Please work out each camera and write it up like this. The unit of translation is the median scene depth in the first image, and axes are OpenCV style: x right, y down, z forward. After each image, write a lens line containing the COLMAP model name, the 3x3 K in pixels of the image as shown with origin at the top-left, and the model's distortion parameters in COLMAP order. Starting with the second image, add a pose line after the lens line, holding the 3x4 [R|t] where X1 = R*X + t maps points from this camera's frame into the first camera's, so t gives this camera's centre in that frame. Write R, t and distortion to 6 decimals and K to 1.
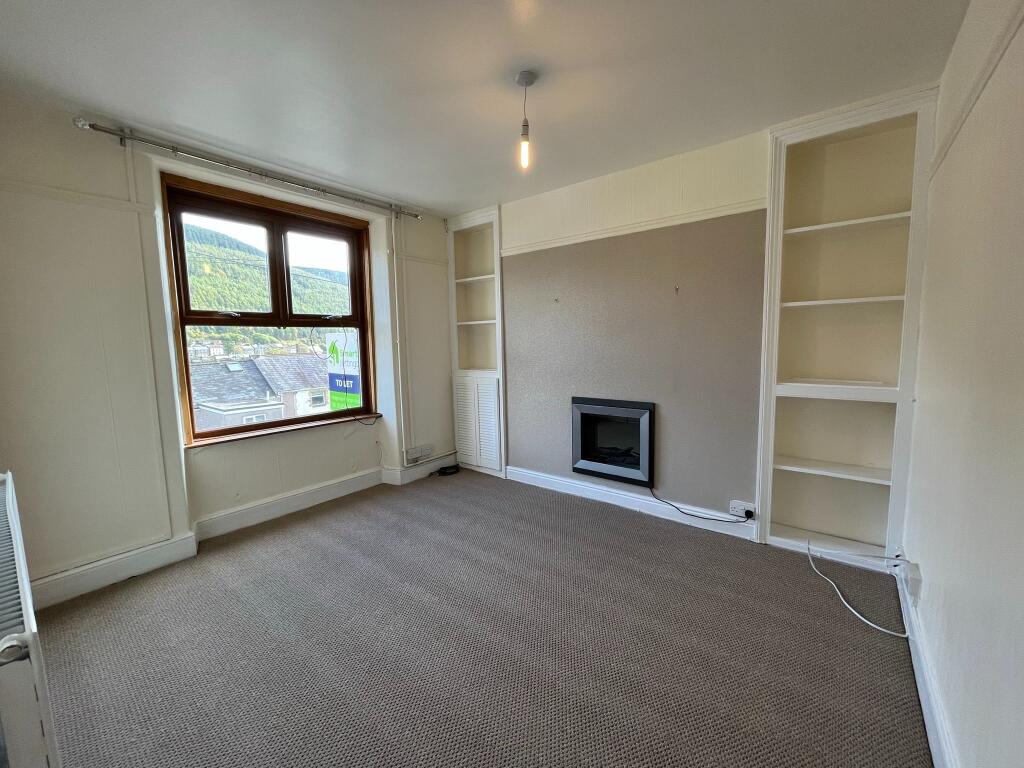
lens RADIAL K [[416.9, 0, 508.1], [0, 416.9, 385.9], [0, 0, 1]] dist [0.001534, 0.000618]
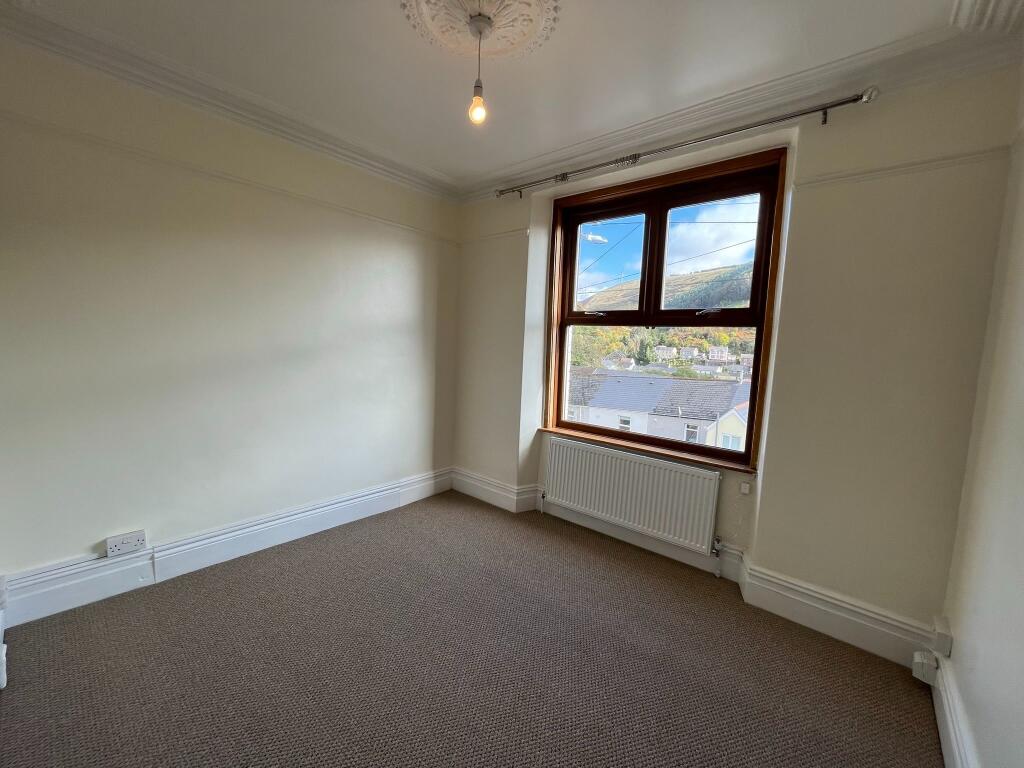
lens RADIAL K [[416.9, 0, 506.9], [0, 416.9, 378.1], [0, 0, 1]] dist [0.001534, 0.000618]
pose [[-0.058135, 0.091065, -0.994147, 0.338104], [-0.164193, 0.981397, 0.099498, -0.076390], [0.984714, 0.169016, -0.042101, 0.781598]]
